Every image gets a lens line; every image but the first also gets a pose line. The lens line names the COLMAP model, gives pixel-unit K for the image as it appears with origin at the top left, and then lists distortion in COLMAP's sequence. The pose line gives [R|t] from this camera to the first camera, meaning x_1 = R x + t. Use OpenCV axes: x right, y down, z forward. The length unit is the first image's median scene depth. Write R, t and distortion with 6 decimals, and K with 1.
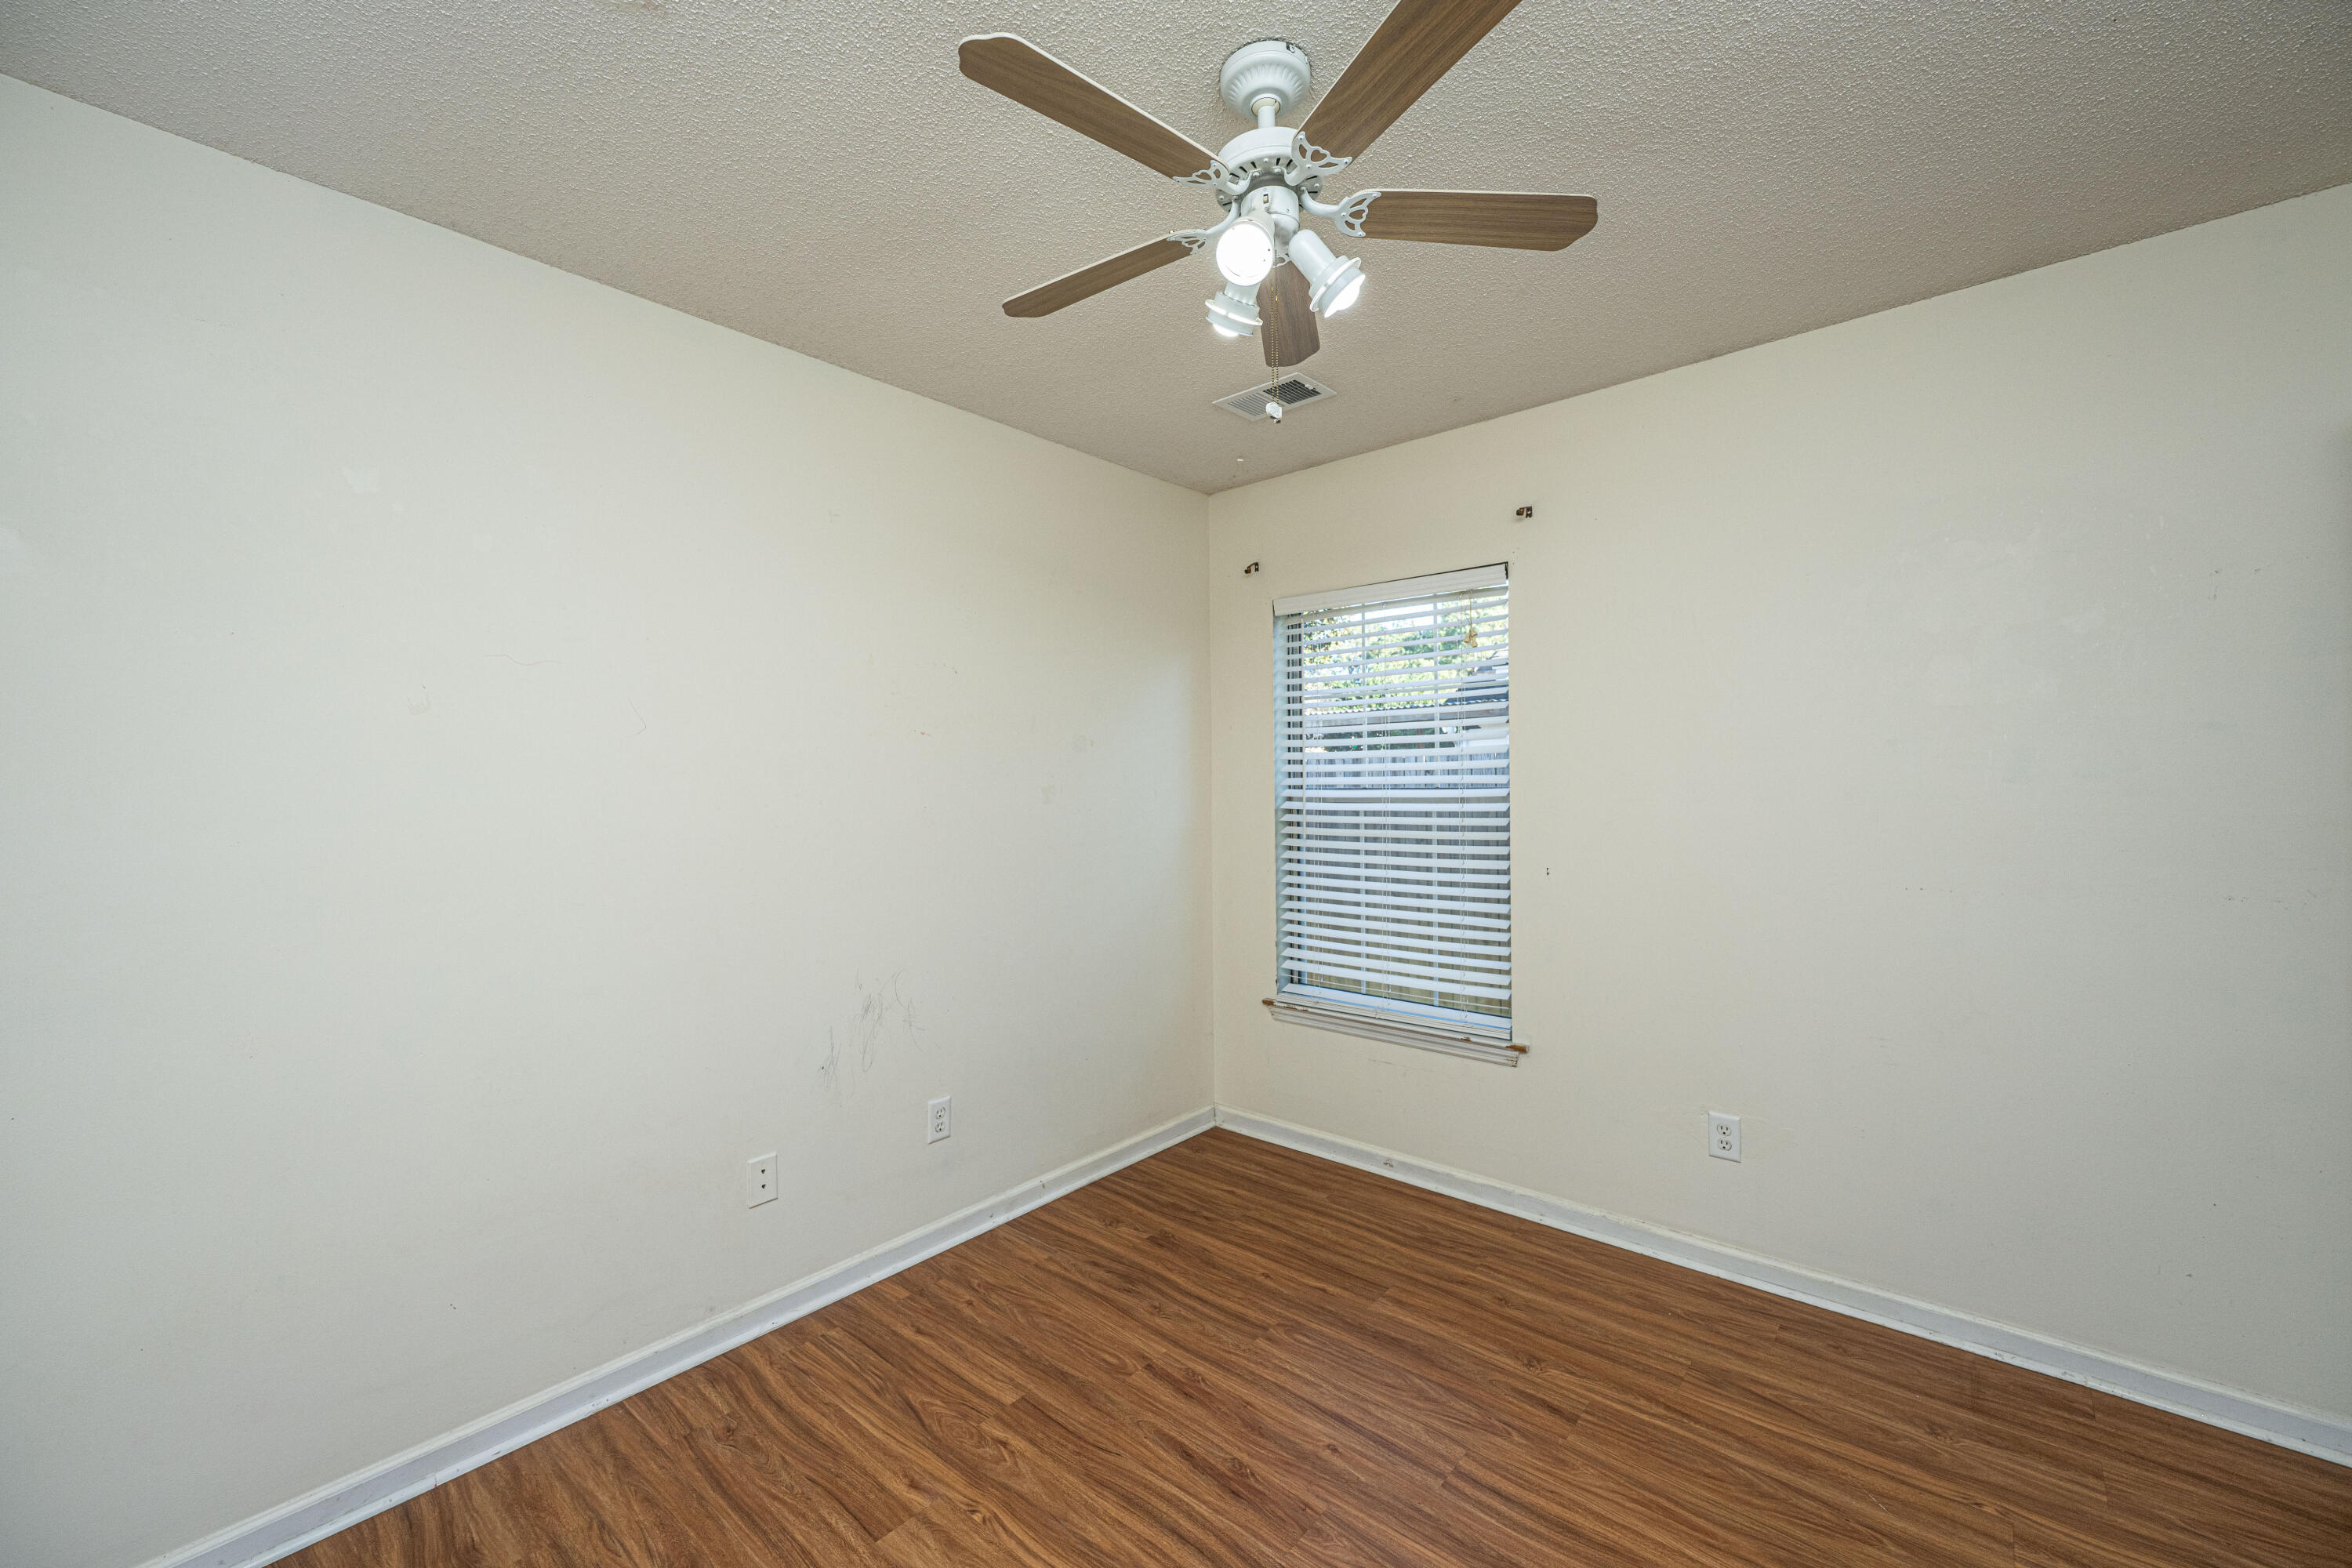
lens RADIAL K [[953.3, 0, 1176.1], [0, 953.3, 781.2], [0, 0, 1]] dist [0.000130, 0.000119]
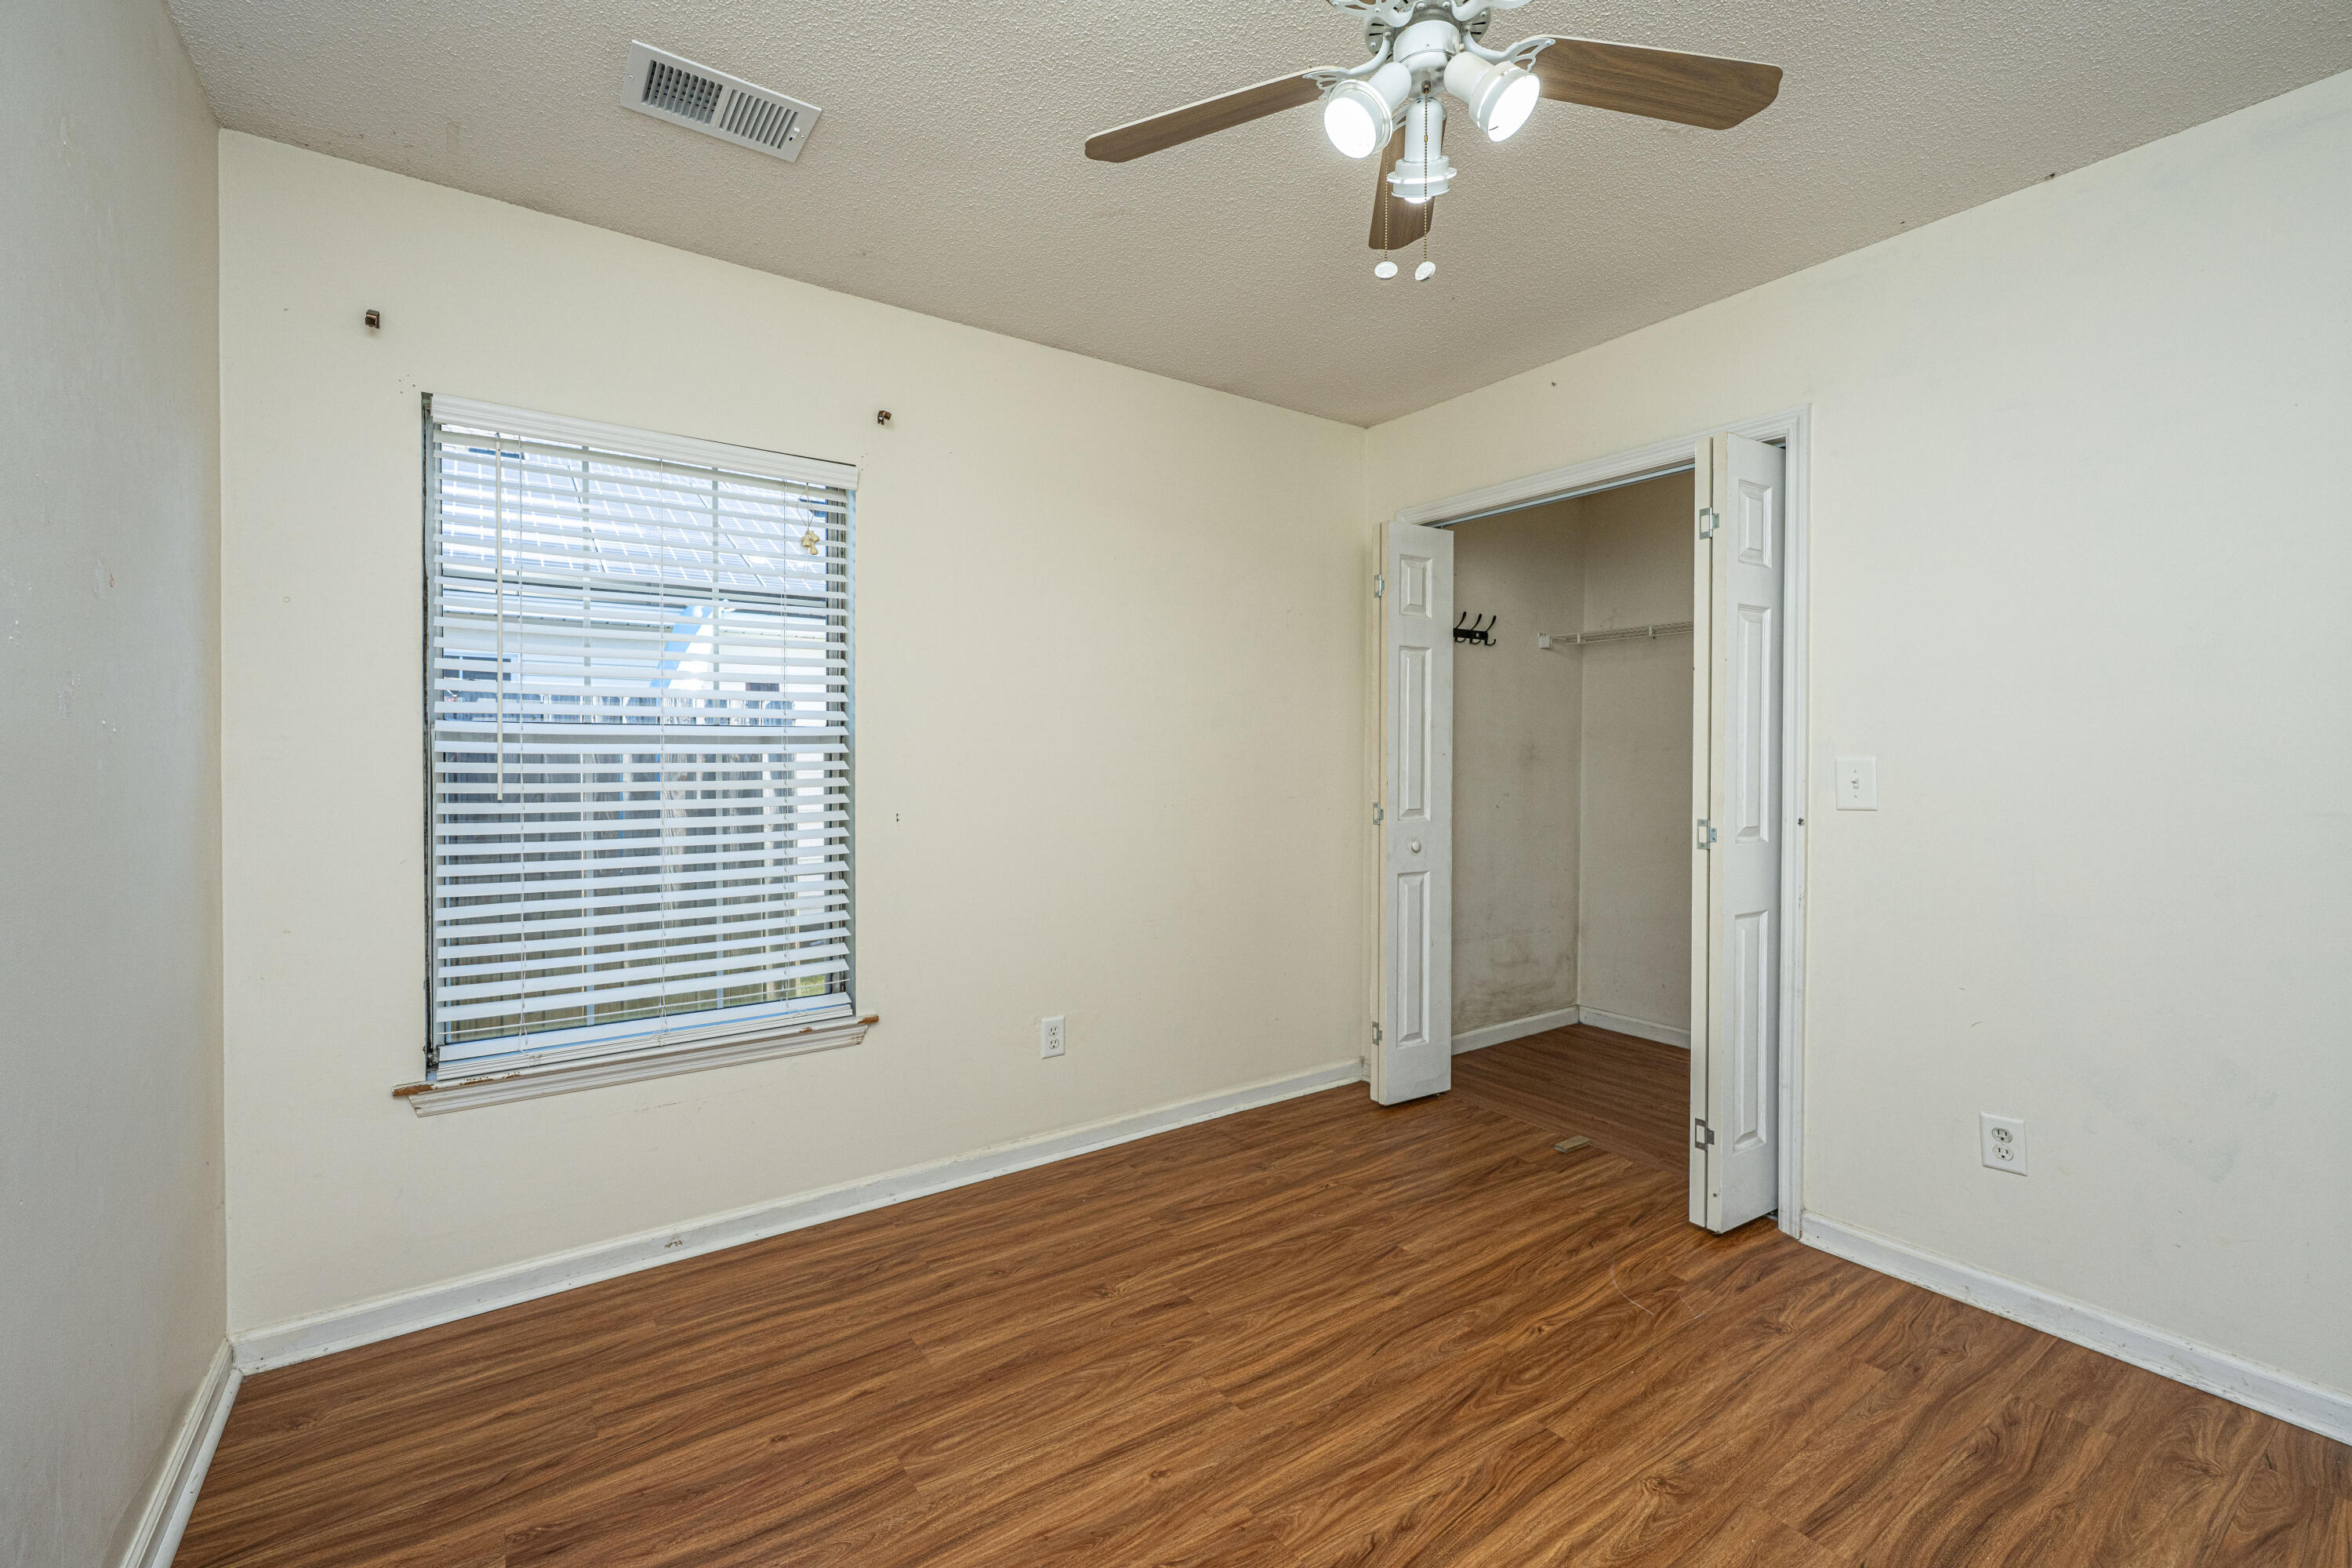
lens RADIAL K [[953.3, 0, 1176.1], [0, 953.3, 784.2], [0, 0, 1]] dist [0.000130, 0.000119]
pose [[0.239596, -0.015564, 0.970748, -0.503538], [-0.004080, 0.999847, 0.017038, 0.053722], [-0.970864, -0.008043, 0.239496, 0.609926]]
